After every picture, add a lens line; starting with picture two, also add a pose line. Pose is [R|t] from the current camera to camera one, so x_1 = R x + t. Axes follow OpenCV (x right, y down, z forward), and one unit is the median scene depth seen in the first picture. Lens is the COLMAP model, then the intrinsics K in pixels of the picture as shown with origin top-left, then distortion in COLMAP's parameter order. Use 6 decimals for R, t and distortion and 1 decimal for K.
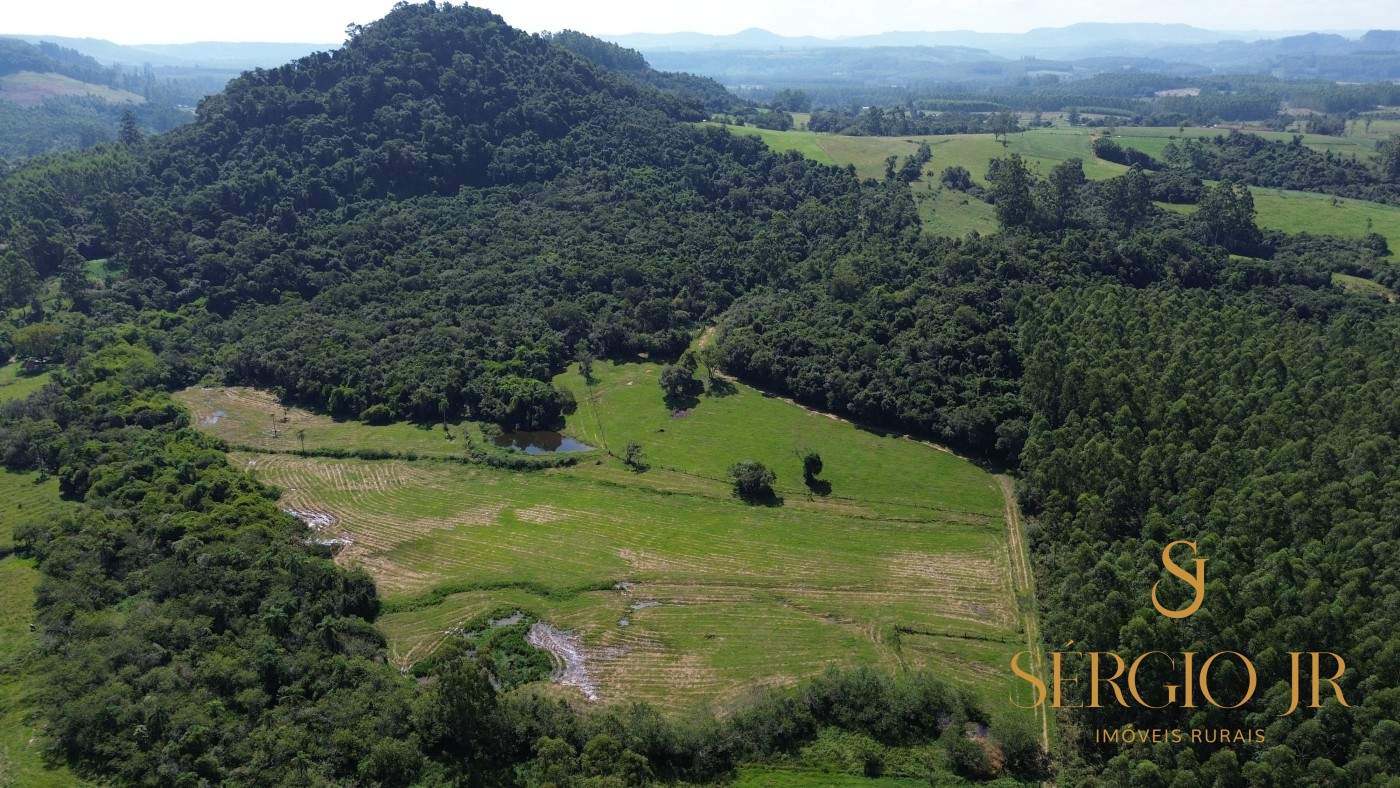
lens RADIAL K [[986.2, 0, 695.4], [0, 986.2, 392.6], [0, 0, 1]] dist [0.072907, -0.080278]
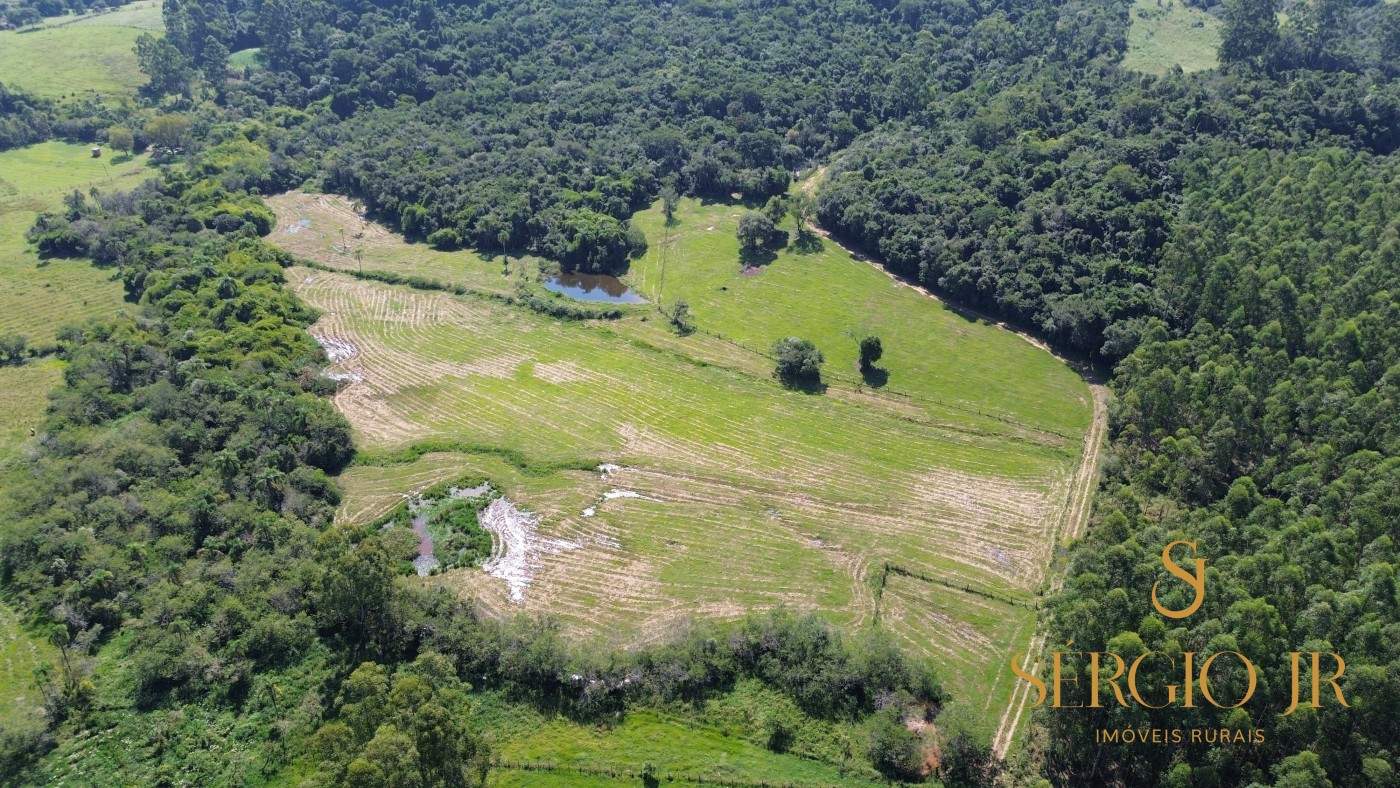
lens RADIAL K [[986.2, 0, 689.2], [0, 986.2, 398.3], [0, 0, 1]] dist [0.072907, -0.080278]
pose [[0.972047, 0.120006, -0.201799, 0.133357], [-0.079743, 0.977159, 0.196982, -0.039254], [0.220829, -0.175384, 0.959414, 0.121826]]
